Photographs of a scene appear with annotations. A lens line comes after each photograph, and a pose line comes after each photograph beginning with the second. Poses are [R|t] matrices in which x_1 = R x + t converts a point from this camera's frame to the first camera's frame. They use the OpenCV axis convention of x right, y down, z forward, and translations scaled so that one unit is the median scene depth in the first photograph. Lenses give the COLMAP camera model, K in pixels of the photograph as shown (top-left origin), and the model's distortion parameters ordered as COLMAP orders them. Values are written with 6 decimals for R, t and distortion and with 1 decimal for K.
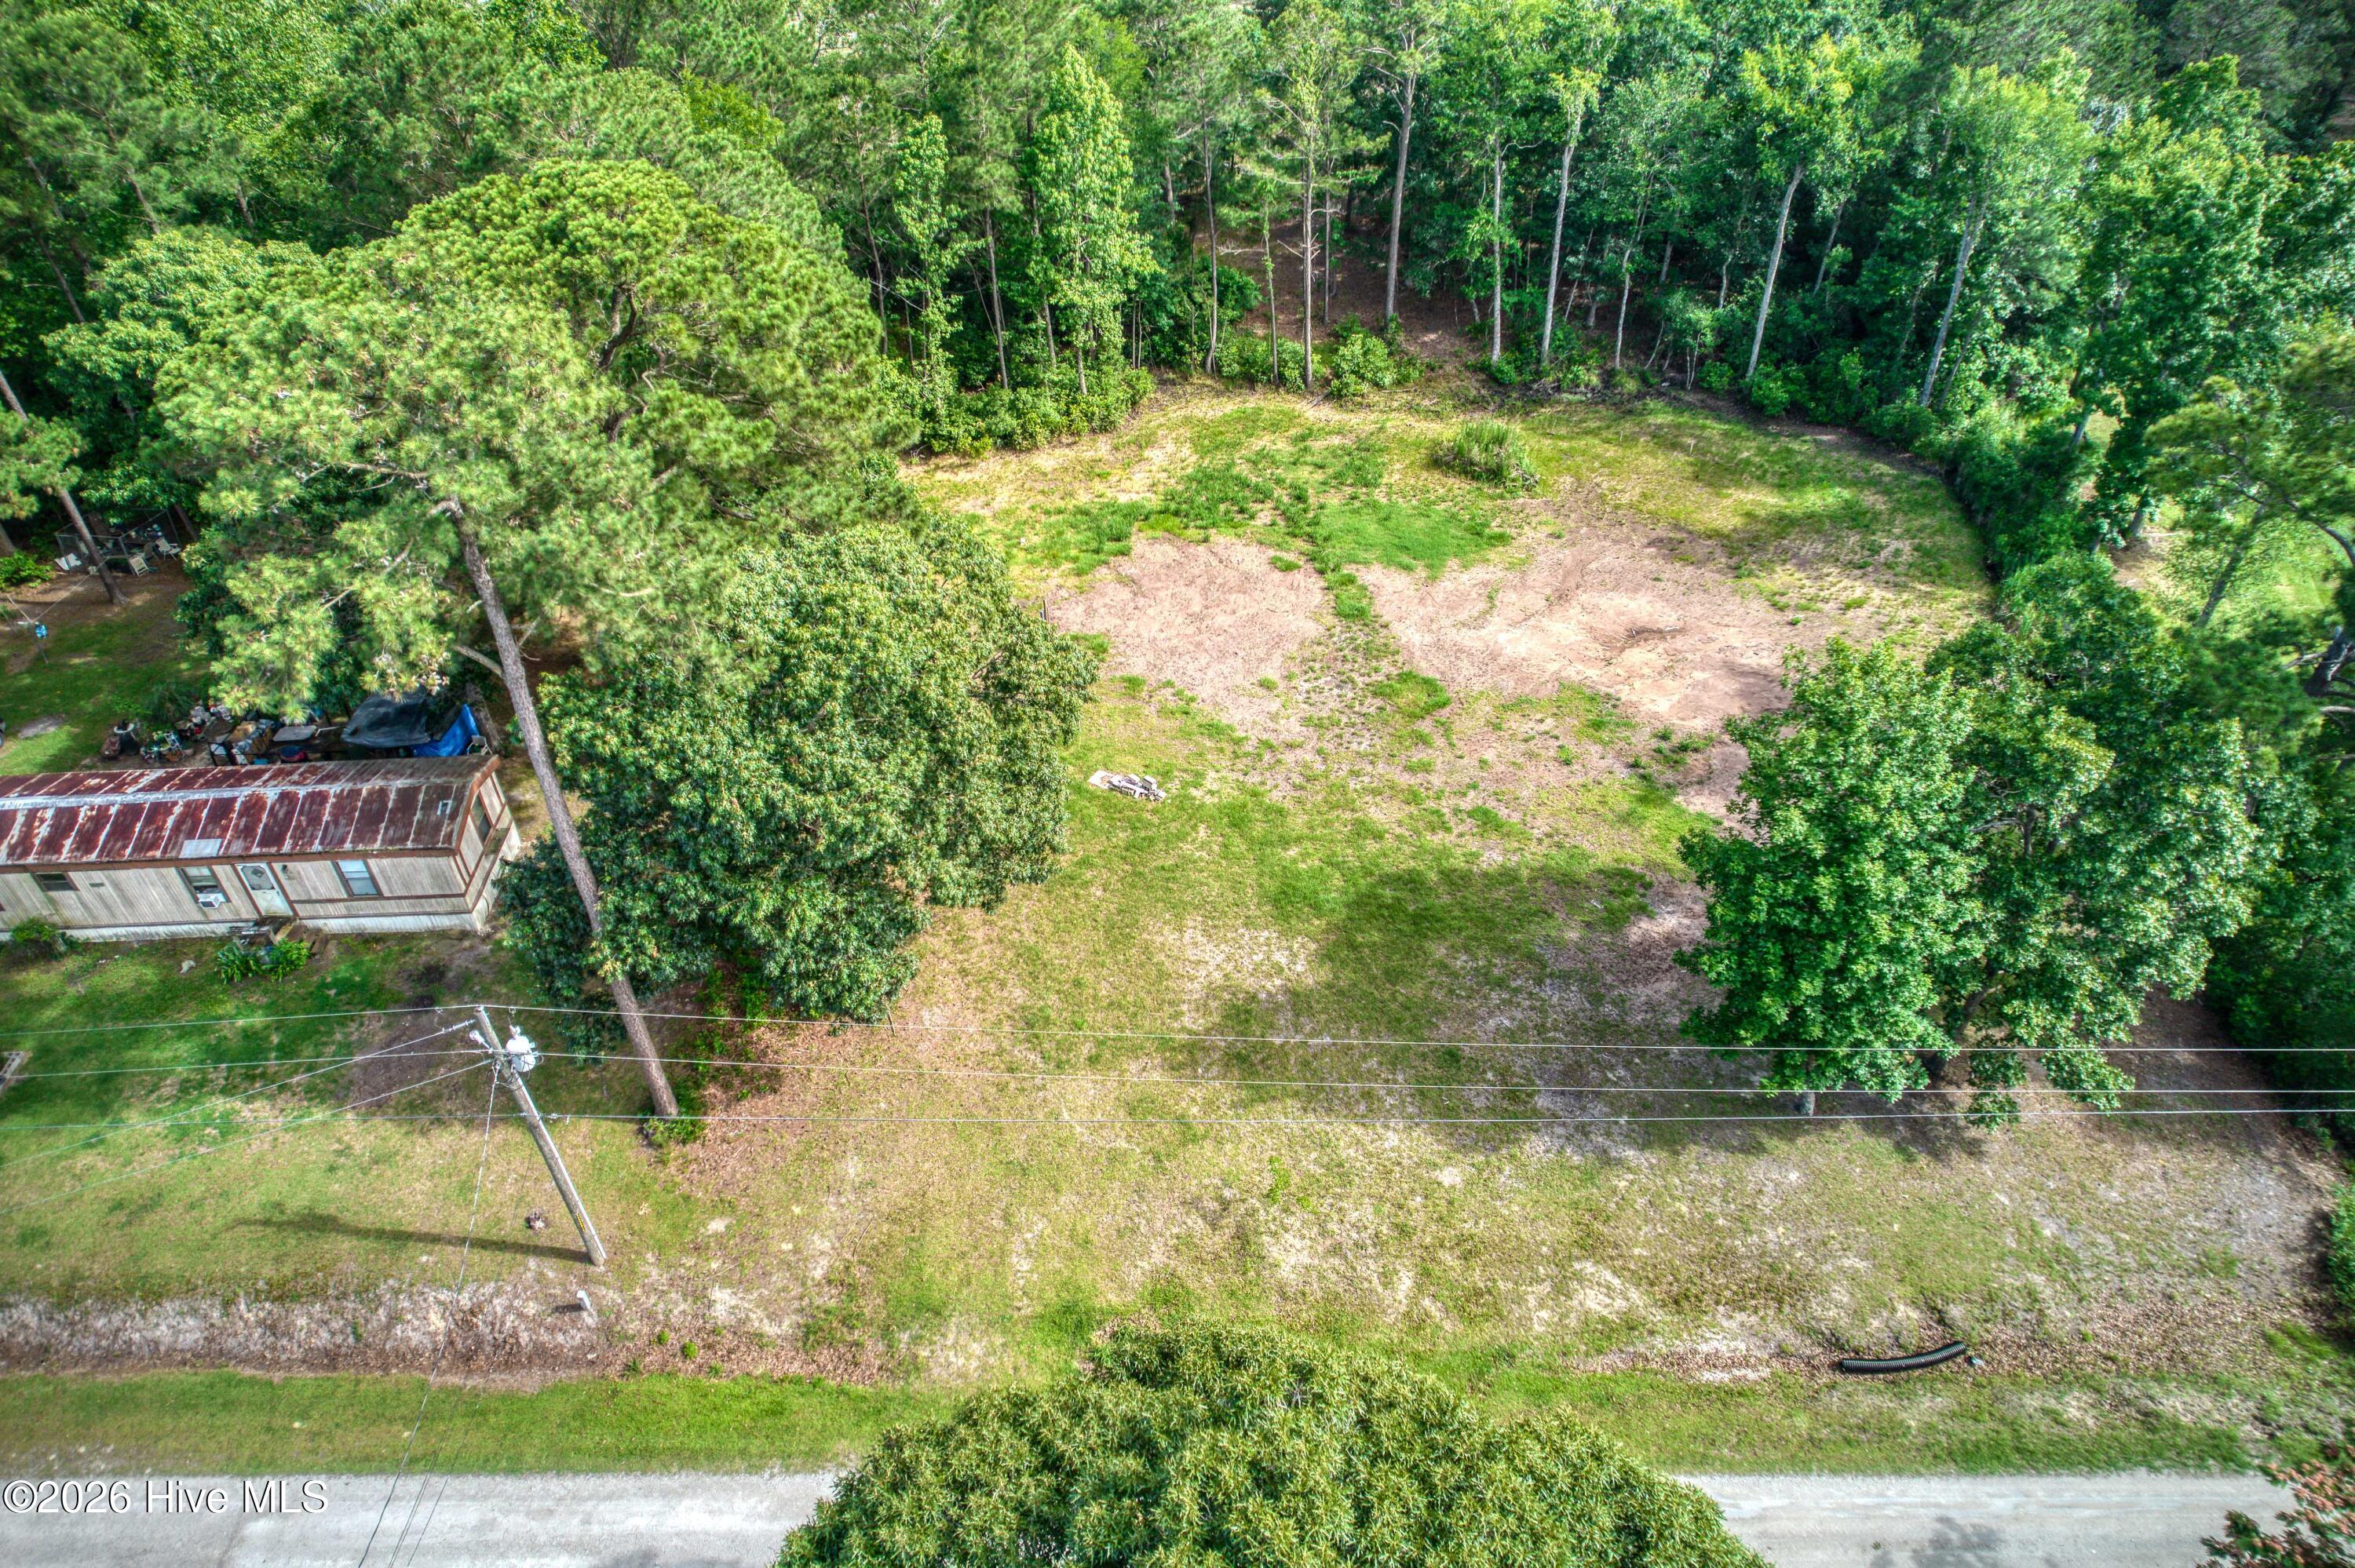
lens RADIAL K [[1584.5, 0, 1191.9], [0, 1584.5, 772.1], [0, 0, 1]] dist [-0.038764, 0.013801]
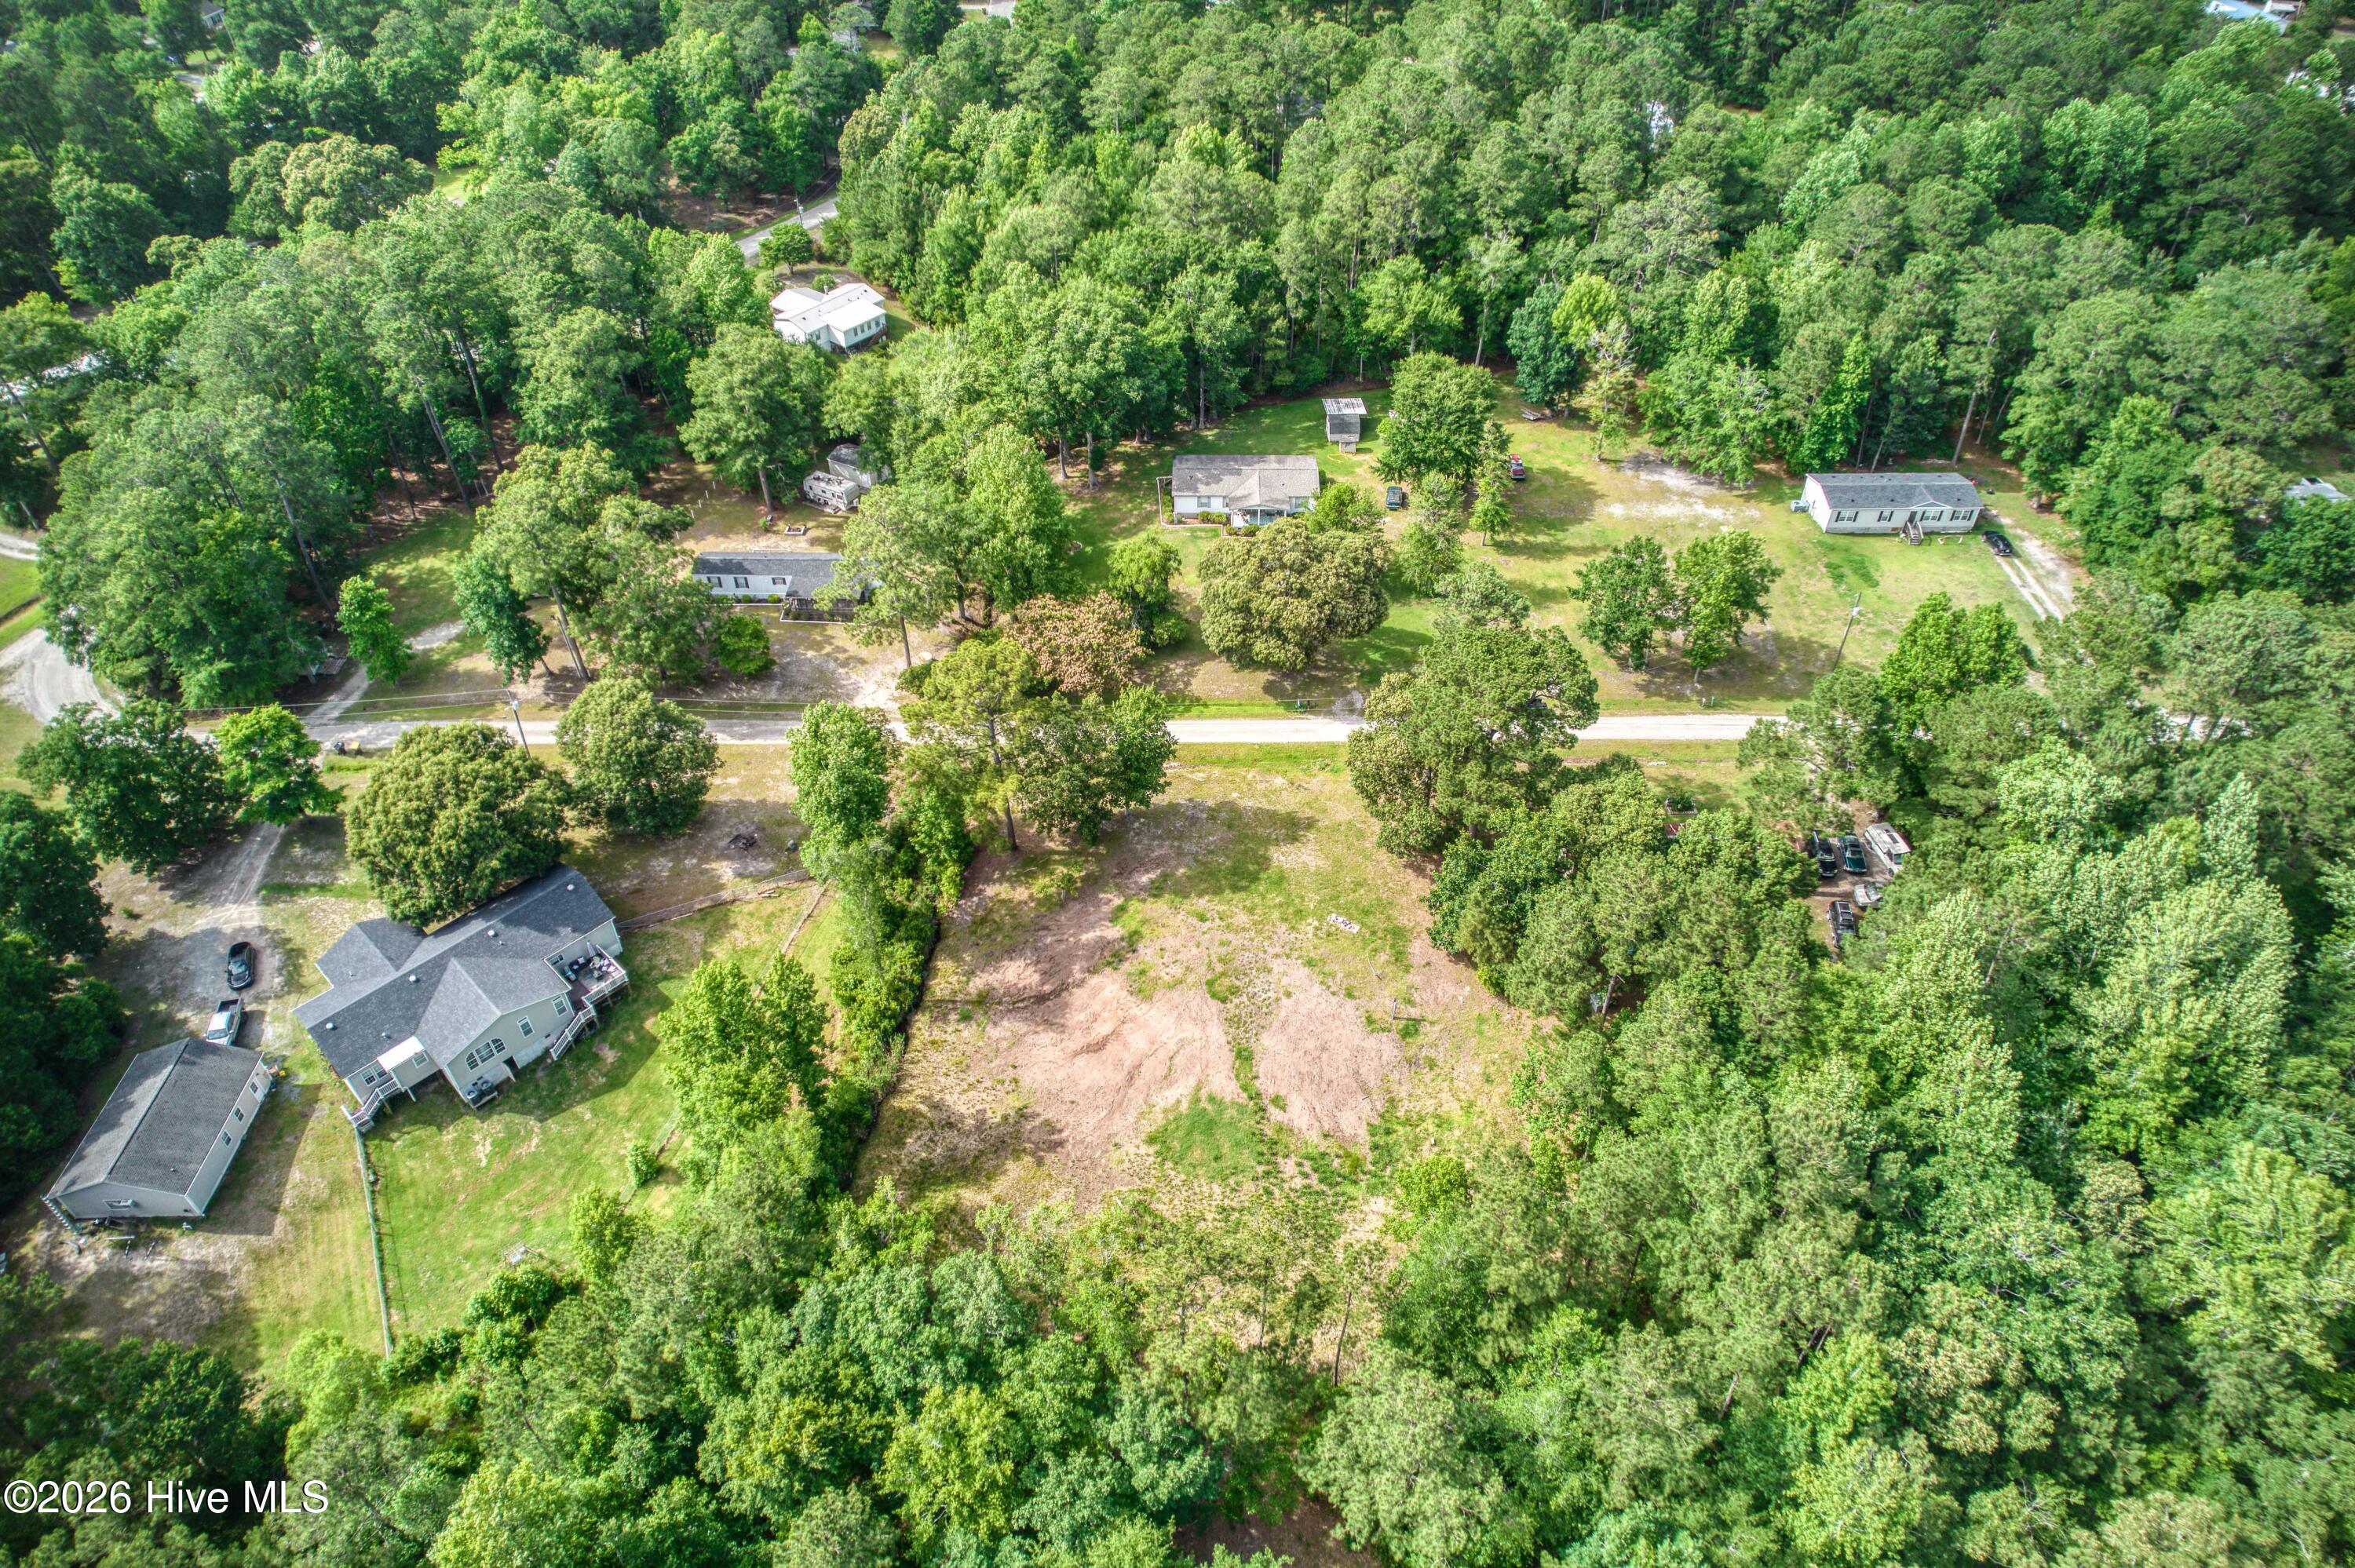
lens RADIAL K [[1513.4, 0, 1182.1], [0, 1513.4, 782.1], [0, 0, 1]] dist [-0.067638, 0.061047]
pose [[-0.999735, 0.012834, 0.019133, 0.166784], [0.020971, 0.163107, 0.986386, -2.396927], [0.009538, 0.986525, -0.163332, 1.170145]]
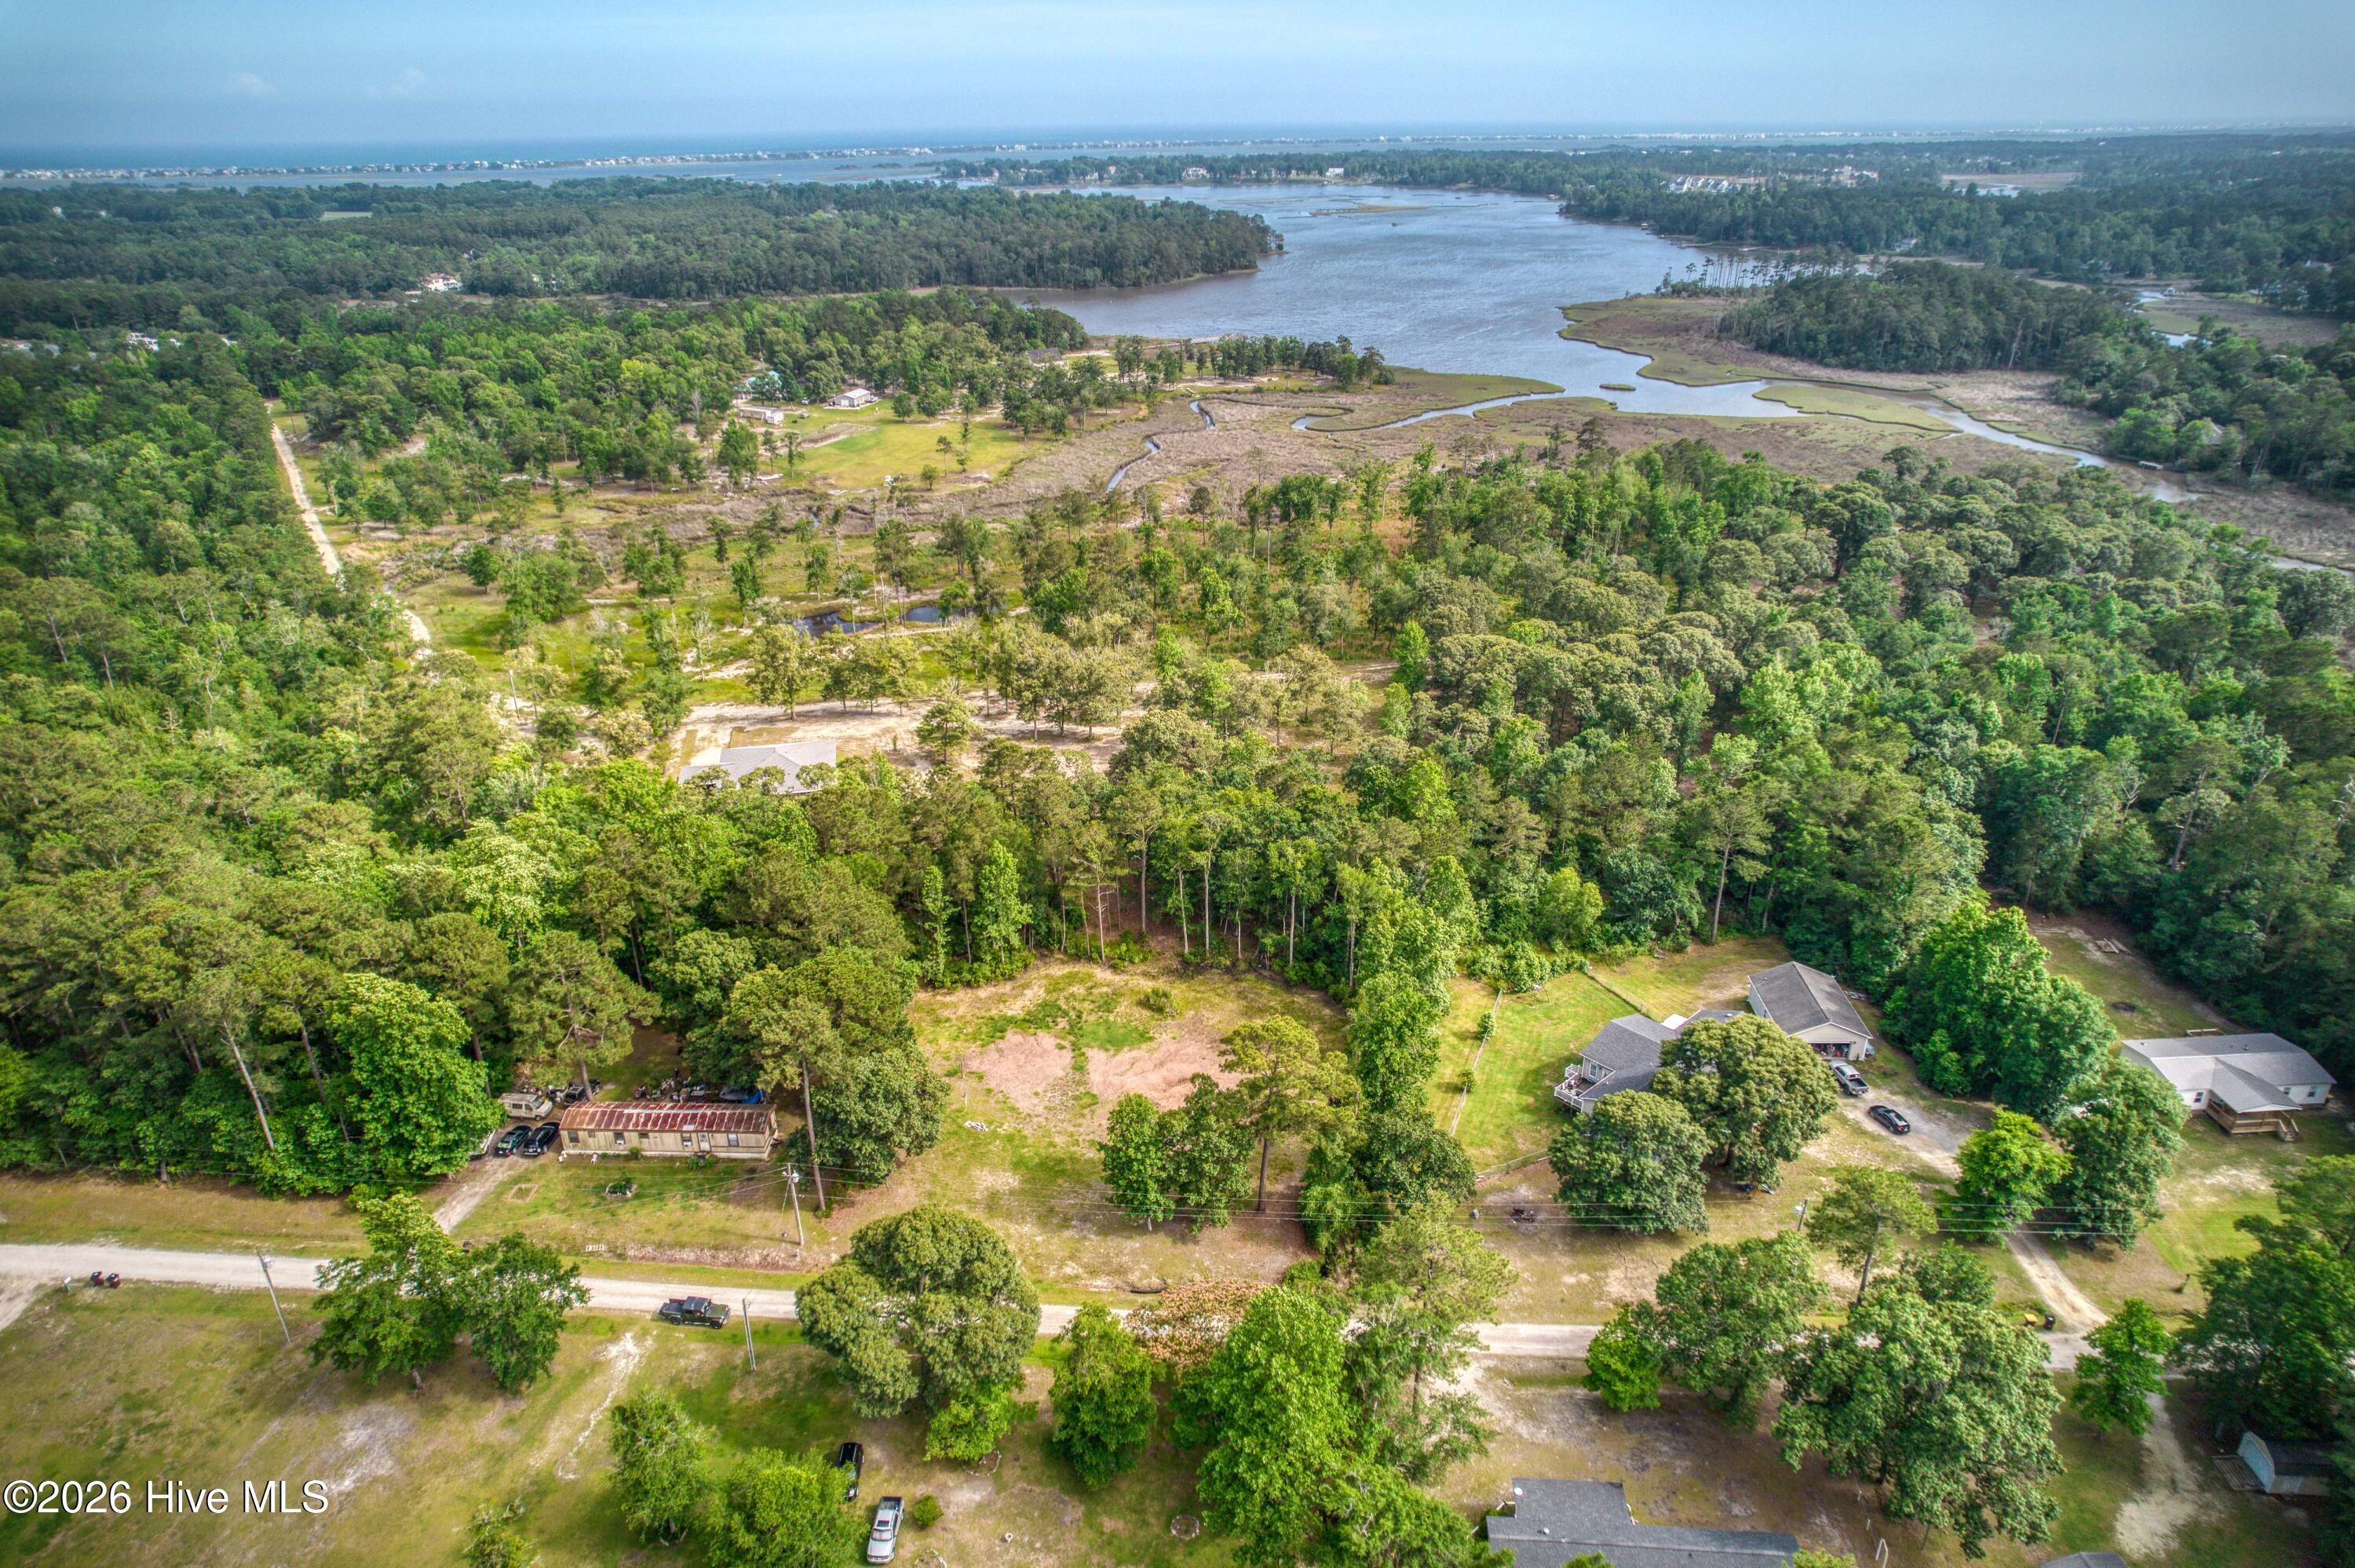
lens RADIAL K [[1513.4, 0, 1187.5], [0, 1513.4, 788.2], [0, 0, 1]] dist [-0.067638, 0.061047]
pose [[0.997914, 0.036420, -0.053307, 0.486950], [-0.048174, 0.969756, -0.239275, 0.051504], [0.042981, 0.241343, 0.969488, -1.900423]]
